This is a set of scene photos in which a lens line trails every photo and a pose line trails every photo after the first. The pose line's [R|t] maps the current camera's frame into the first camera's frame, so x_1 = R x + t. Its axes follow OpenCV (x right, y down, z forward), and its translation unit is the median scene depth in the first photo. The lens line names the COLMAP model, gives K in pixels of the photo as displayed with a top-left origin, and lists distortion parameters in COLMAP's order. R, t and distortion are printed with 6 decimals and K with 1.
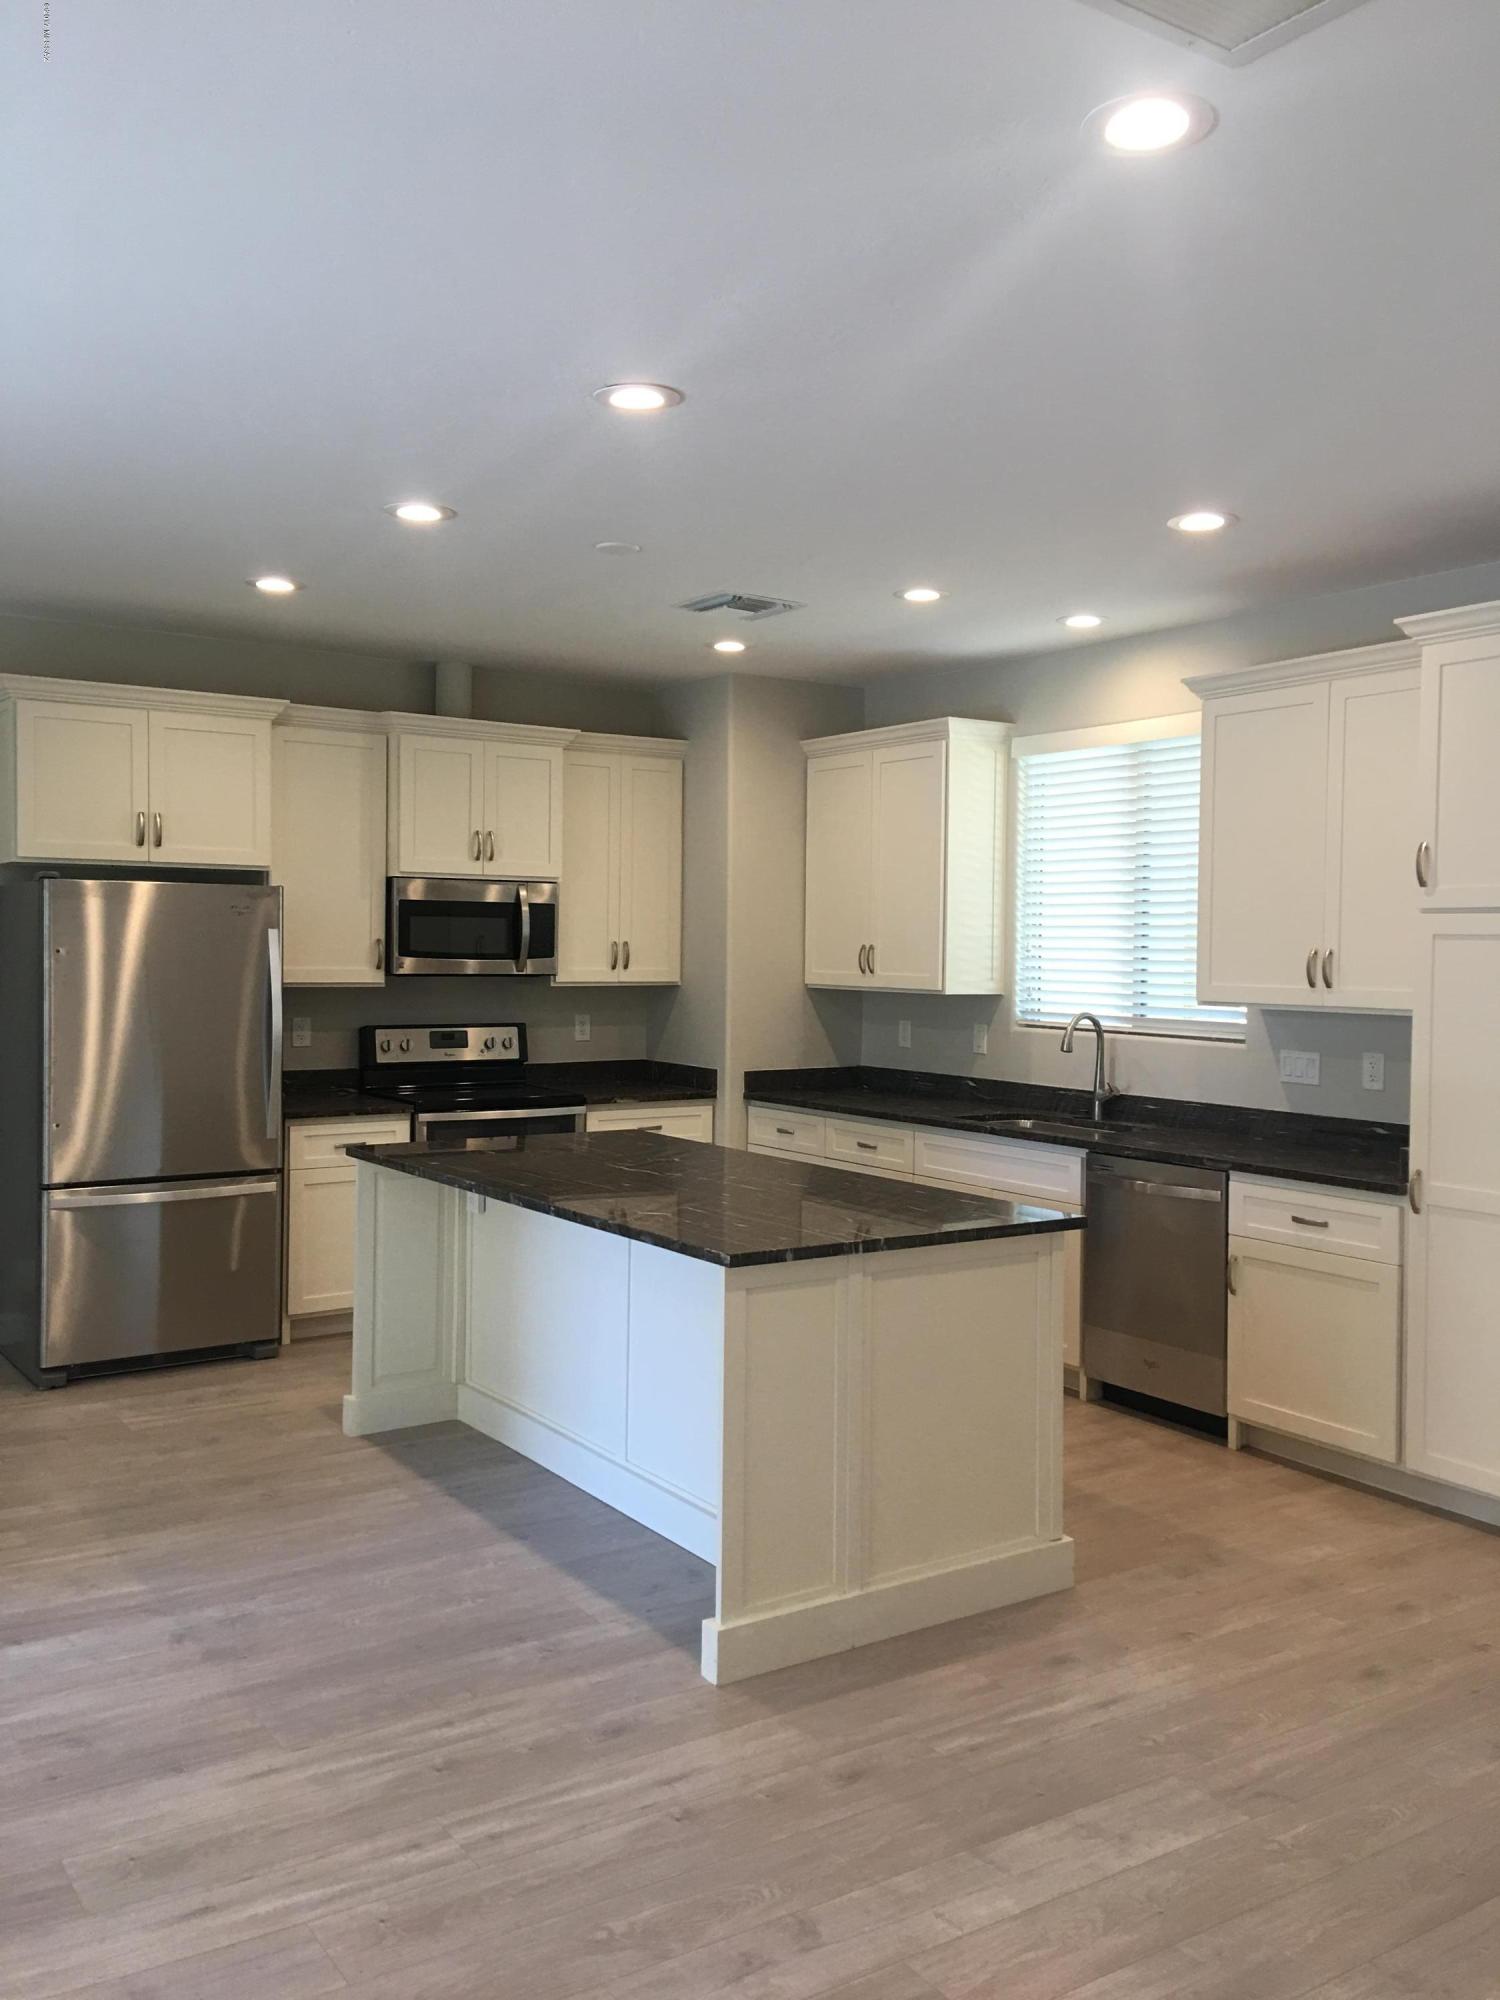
lens RADIAL K [[1697.4, 0, 750.0], [0, 1697.4, 1000.0], [0, 0, 1]] dist [0.090152, -0.077191]
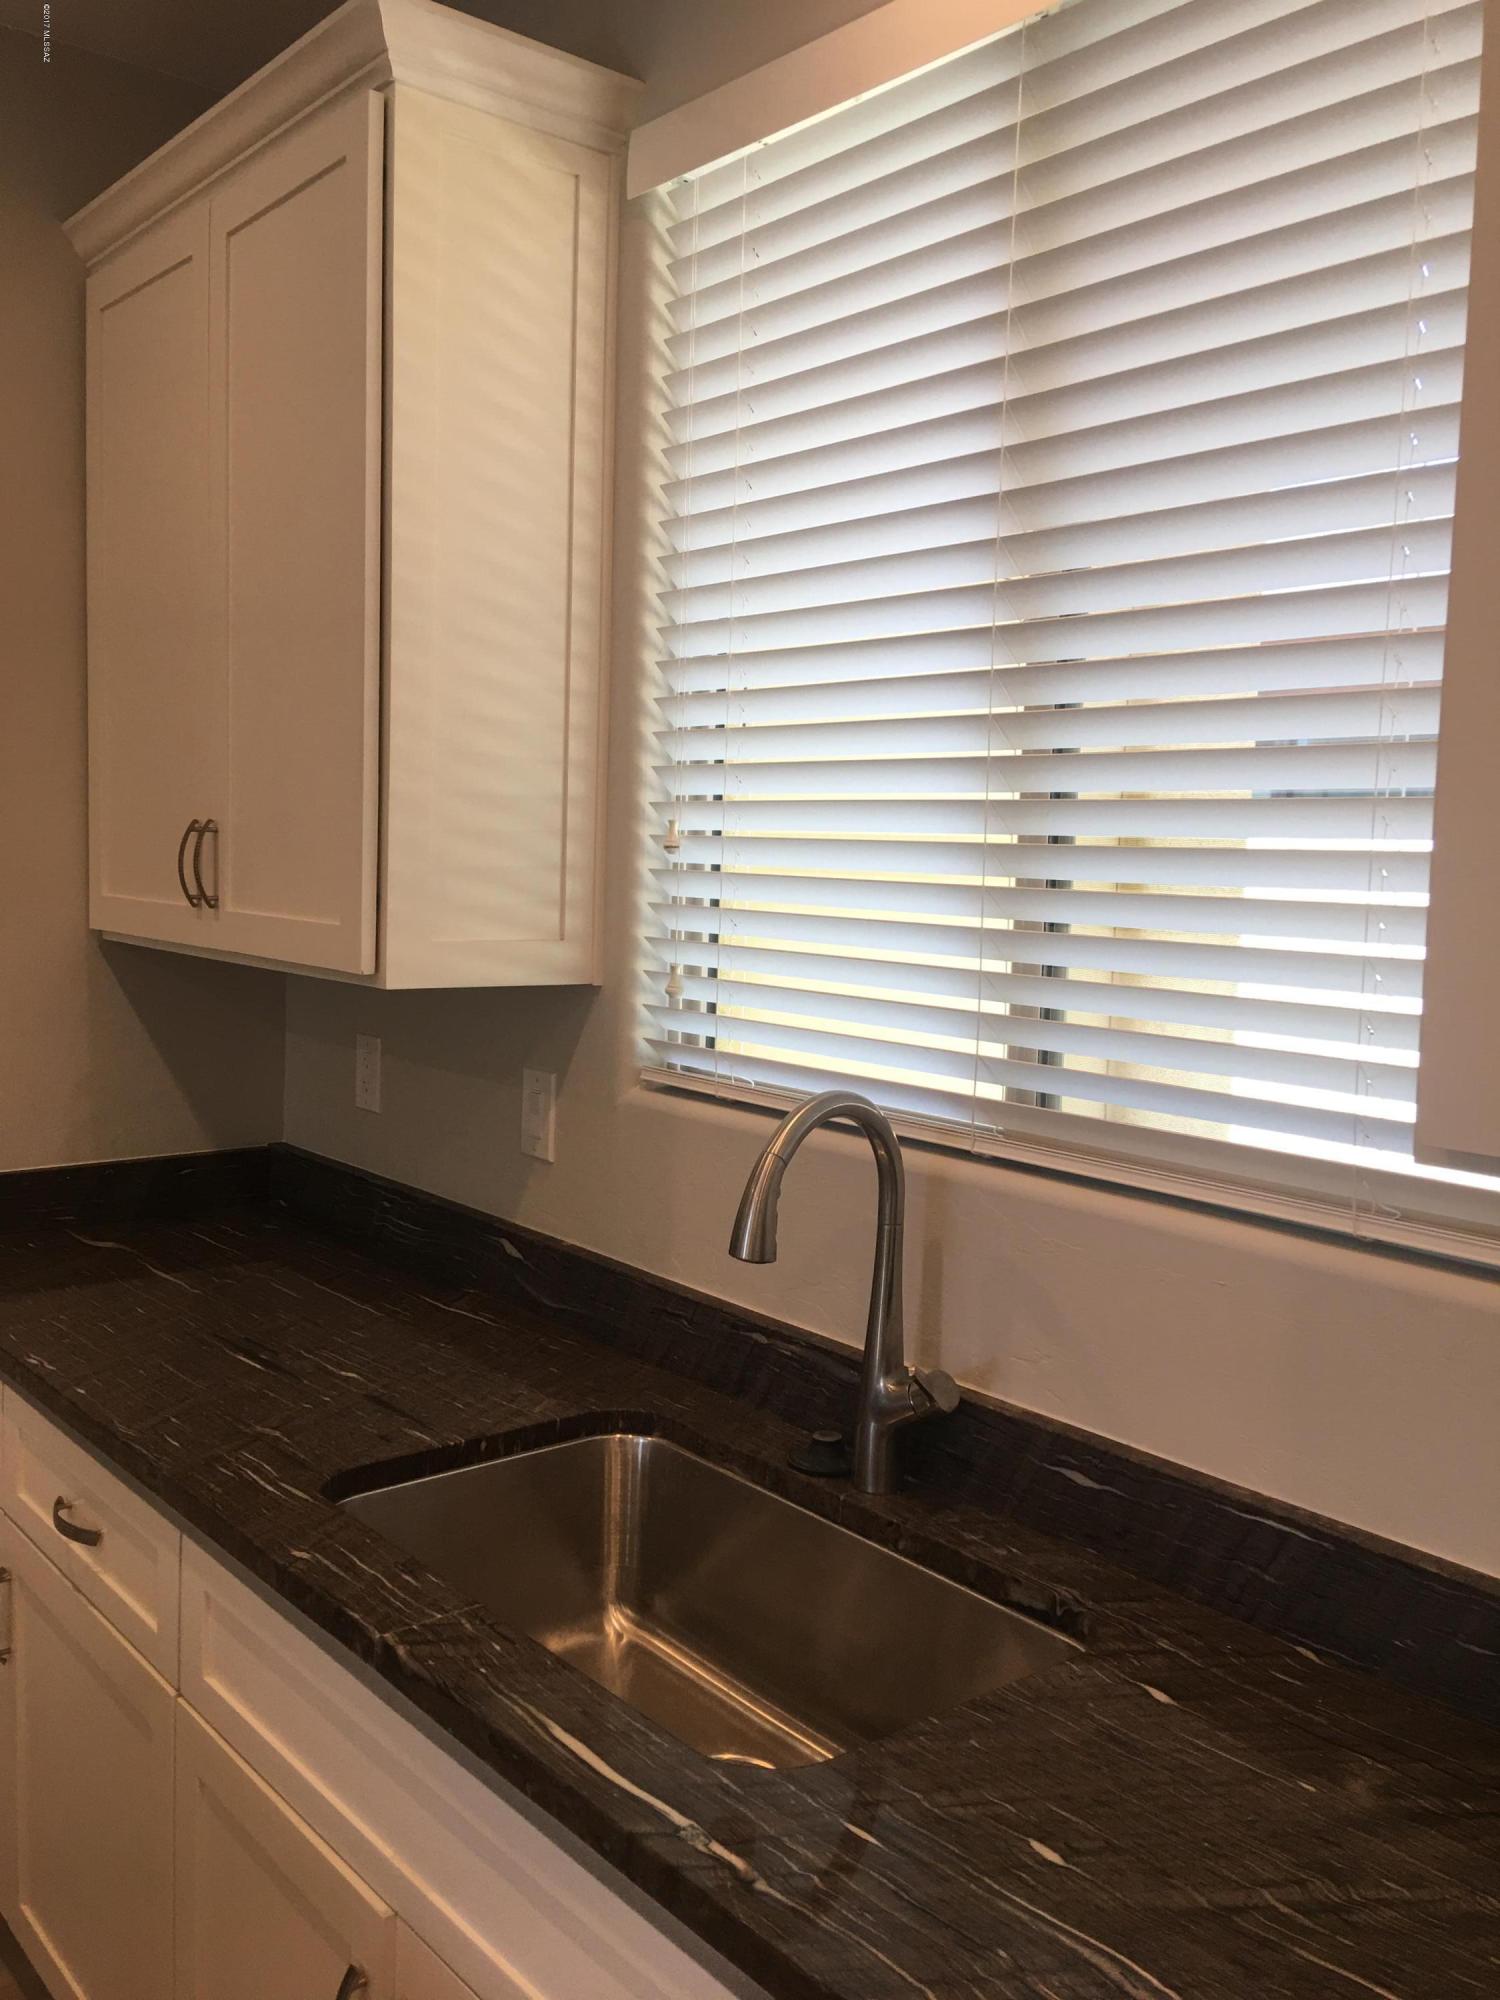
lens RADIAL K [[1697.4, 0, 750.0], [0, 1697.4, 1000.0], [0, 0, 1]] dist [0.090152, -0.077191]
pose [[0.994761, 0.009315, 0.101806, 0.145261], [-0.015438, 0.998108, 0.059517, -0.019772], [-0.101059, -0.060777, 0.993022, 0.686688]]
